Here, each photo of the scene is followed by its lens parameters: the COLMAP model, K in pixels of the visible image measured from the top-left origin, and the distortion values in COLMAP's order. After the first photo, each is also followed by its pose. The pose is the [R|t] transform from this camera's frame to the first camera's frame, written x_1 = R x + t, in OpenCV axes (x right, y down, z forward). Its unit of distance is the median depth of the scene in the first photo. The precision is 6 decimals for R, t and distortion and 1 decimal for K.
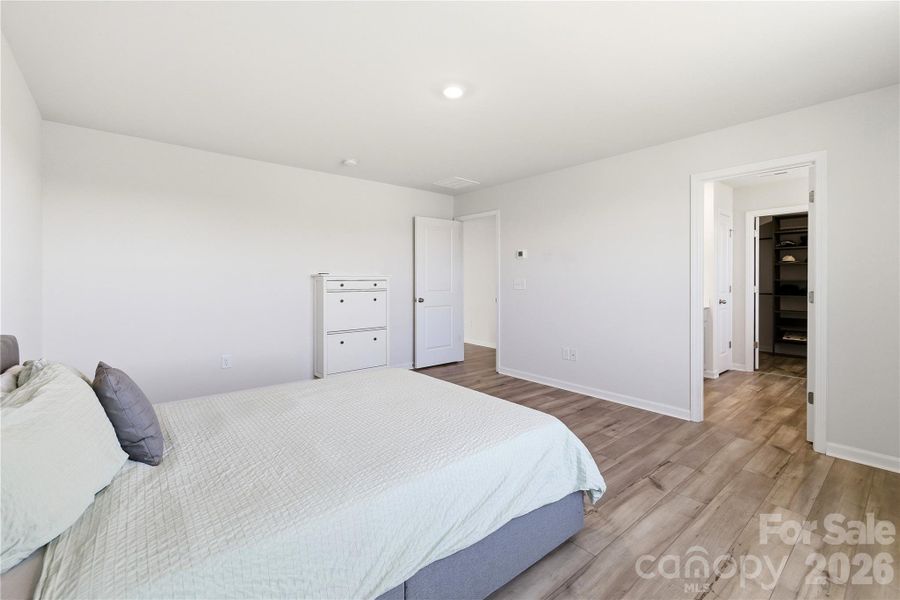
lens RADIAL K [[386.8, 0, 444.9], [0, 386.8, 281.2], [0, 0, 1]] dist [0.000417, 0.000019]
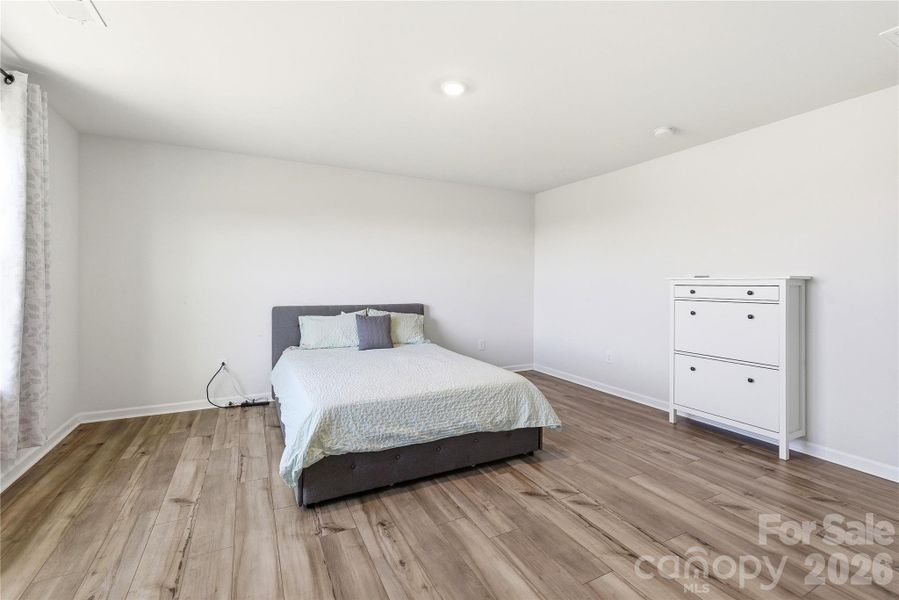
lens RADIAL K [[386.4, 0, 440.8], [0, 386.4, 284.0], [0, 0, 1]] dist [0.000417, 0.000019]
pose [[-0.215521, 0.003287, -0.976494, 1.079024], [-0.009634, 0.999939, 0.005492, -0.007672], [0.976452, 0.010591, -0.215476, 1.306439]]
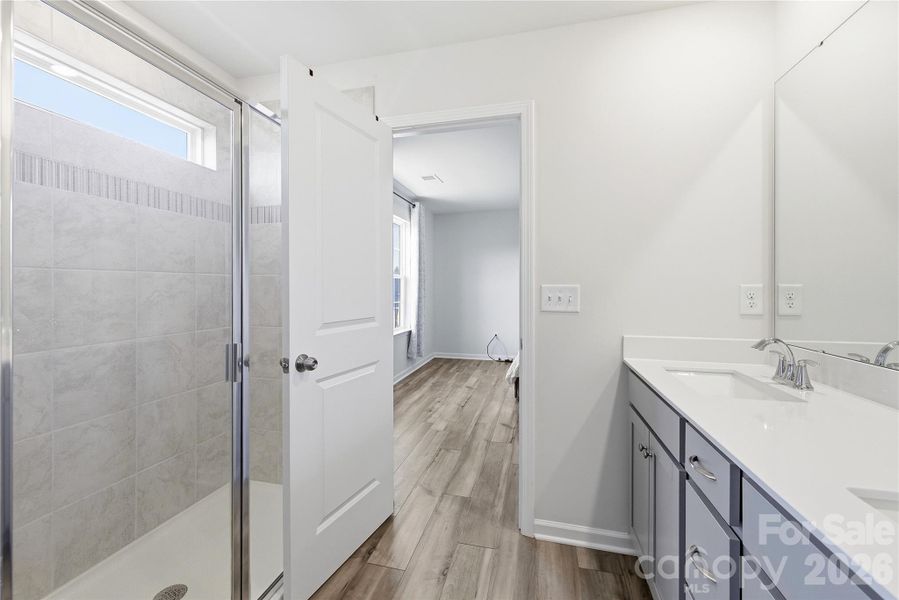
lens RADIAL K [[386.4, 0, 447.7], [0, 386.4, 294.6], [0, 0, 1]] dist [0.000417, 0.000019]
pose [[-0.799571, 0.010055, -0.600487, 1.602806], [-0.003724, 0.999758, 0.021699, -0.005164], [0.600560, 0.019586, -0.799340, 2.032303]]
